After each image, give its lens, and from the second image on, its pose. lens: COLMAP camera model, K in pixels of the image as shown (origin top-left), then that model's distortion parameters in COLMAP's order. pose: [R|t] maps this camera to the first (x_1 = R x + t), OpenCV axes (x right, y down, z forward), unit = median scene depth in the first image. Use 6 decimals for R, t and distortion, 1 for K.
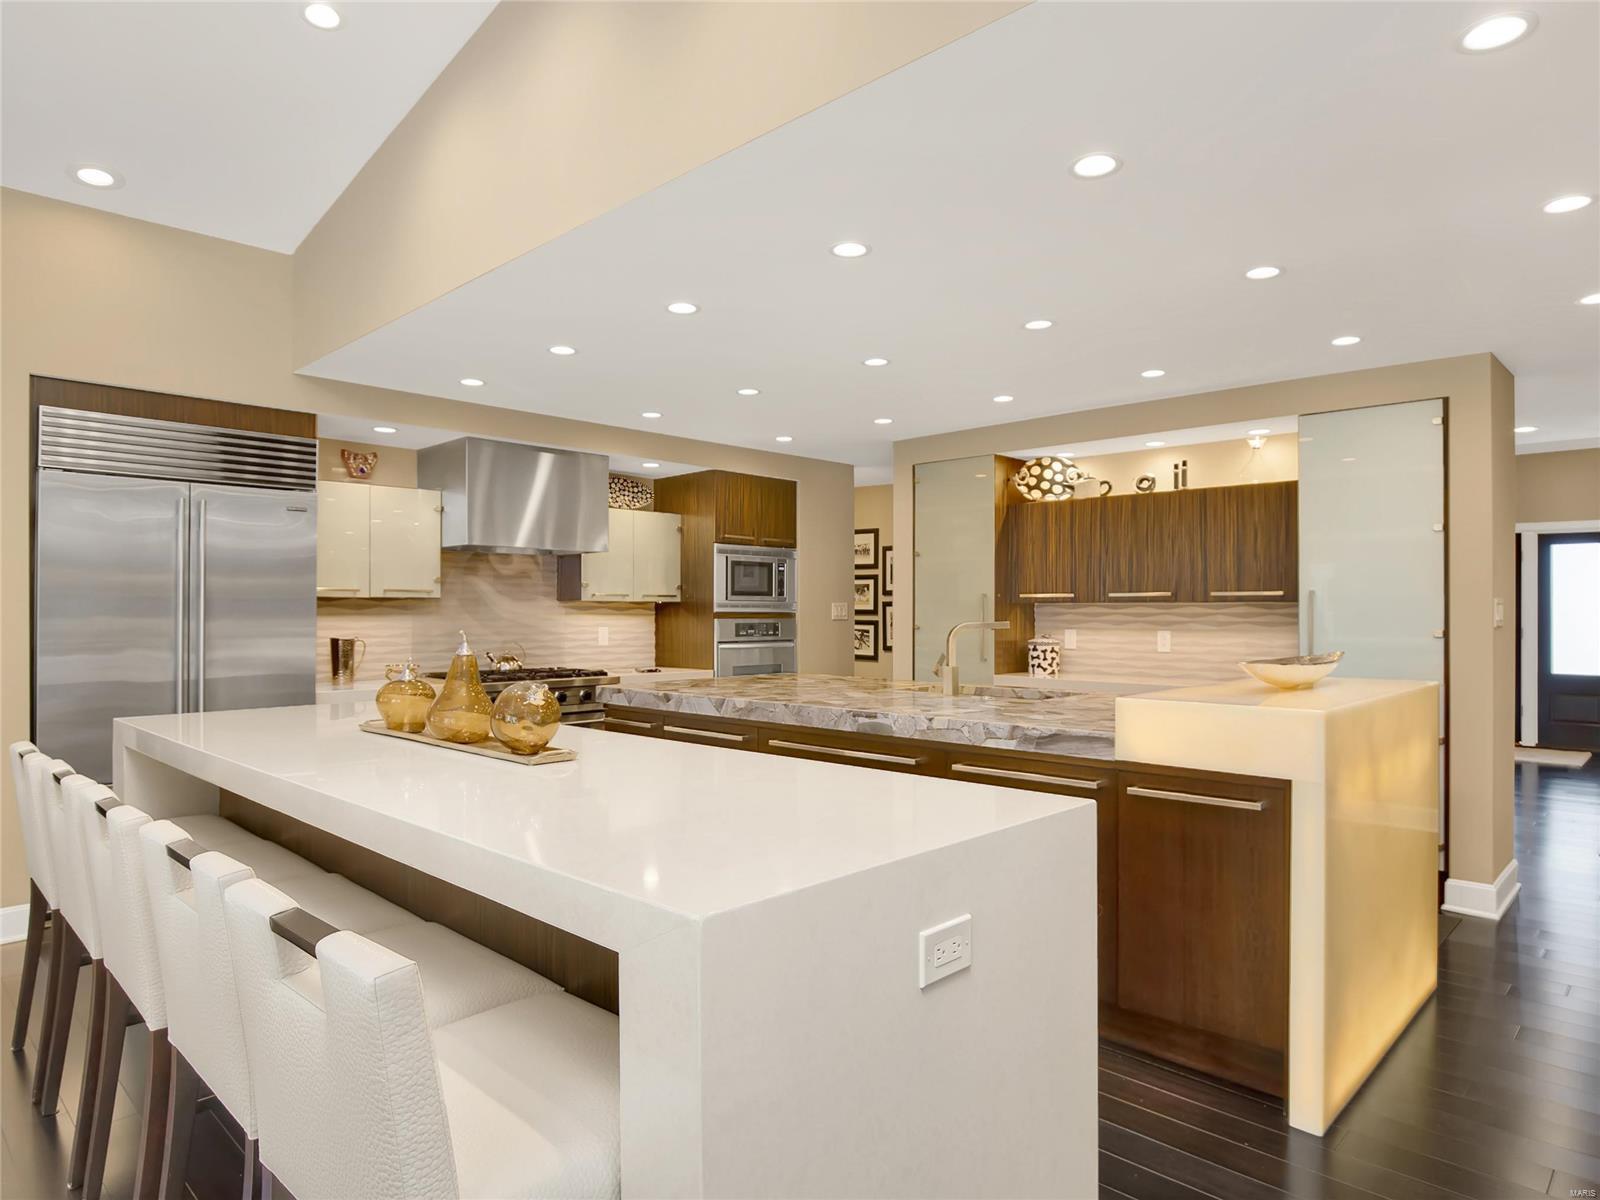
lens RADIAL K [[965.1, 0, 800.2], [0, 965.1, 603.1], [0, 0, 1]] dist [-0.003786, -0.000124]
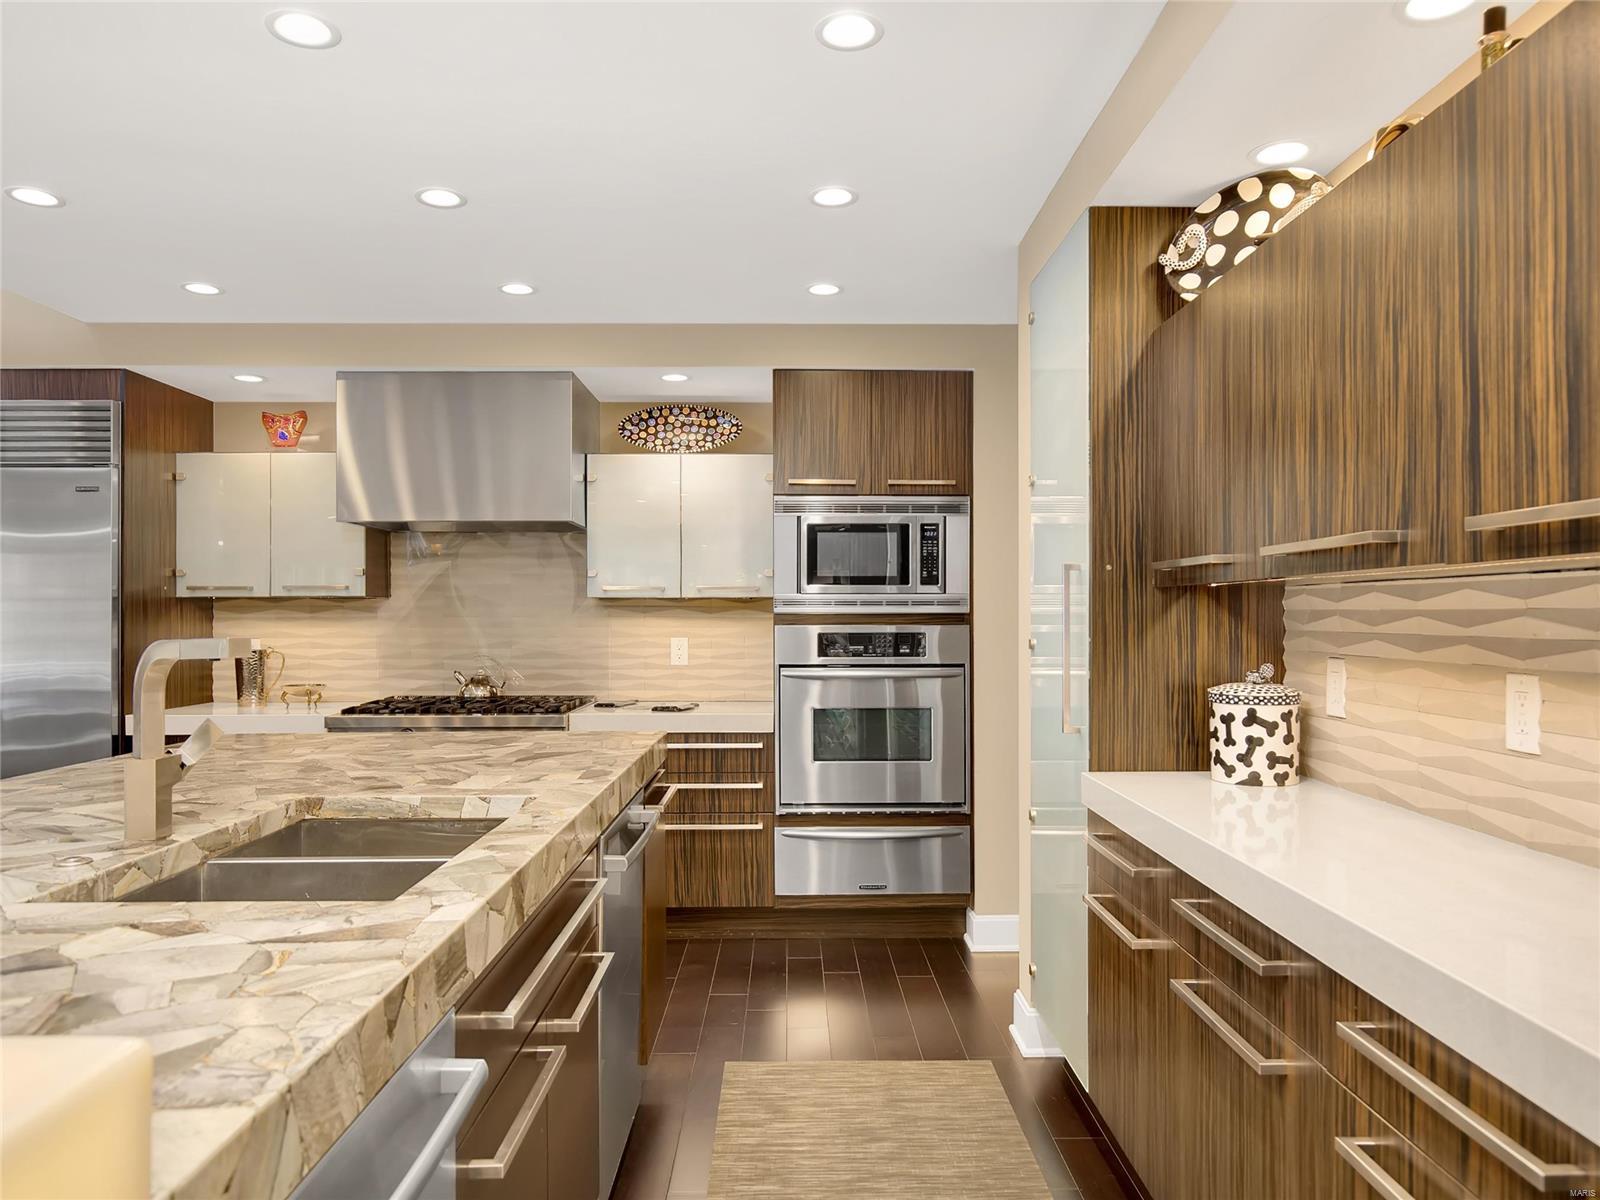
lens RADIAL K [[1080.5, 0, 806.6], [0, 1080.5, 605.0], [0, 0, 1]] dist [-0.004340, -0.000502]
pose [[0.713847, -0.010141, -0.700228, 0.417232], [0.009839, 0.999942, -0.004451, 0.007708], [0.700233, -0.003712, 0.713905, 0.597150]]
